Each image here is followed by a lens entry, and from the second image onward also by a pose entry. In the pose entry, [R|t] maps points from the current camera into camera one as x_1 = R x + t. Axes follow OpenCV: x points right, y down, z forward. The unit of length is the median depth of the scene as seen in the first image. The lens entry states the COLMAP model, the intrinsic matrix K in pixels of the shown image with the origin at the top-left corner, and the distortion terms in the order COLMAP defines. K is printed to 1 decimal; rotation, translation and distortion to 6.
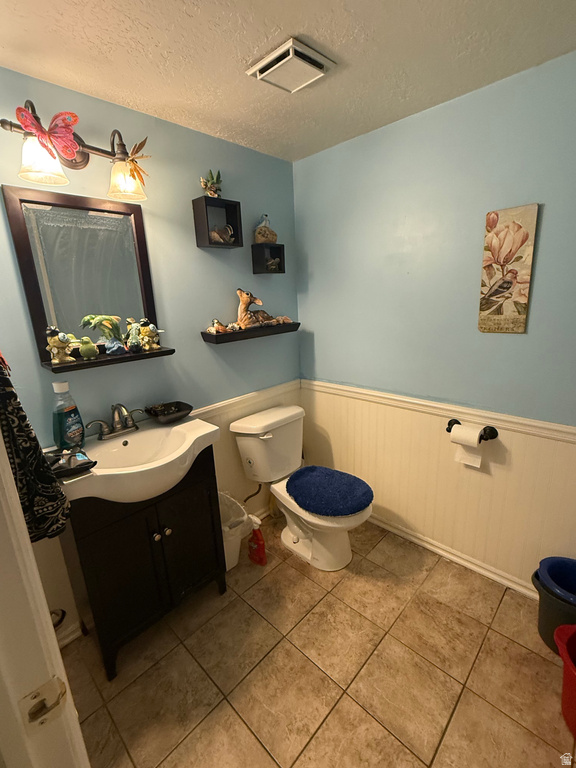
lens RADIAL K [[349.2, 0, 290.8], [0, 349.2, 383.7], [0, 0, 1]] dist [0.003951, -0.000477]
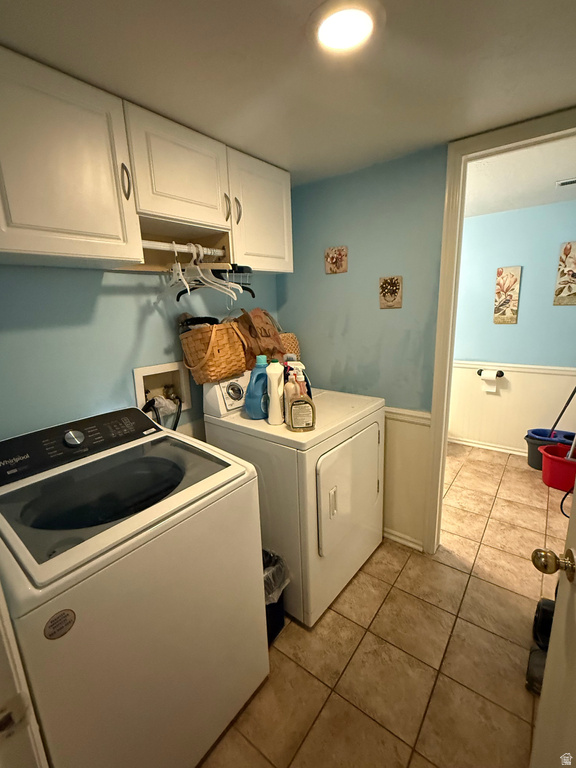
lens RADIAL K [[349.2, 0, 285.2], [0, 349.2, 384.3], [0, 0, 1]] dist [0.003951, -0.000477]
pose [[0.994235, -0.024818, 0.104310, -0.965921], [0.028100, 0.999151, -0.030111, 0.250441], [-0.103474, 0.032869, 0.994089, -0.968283]]
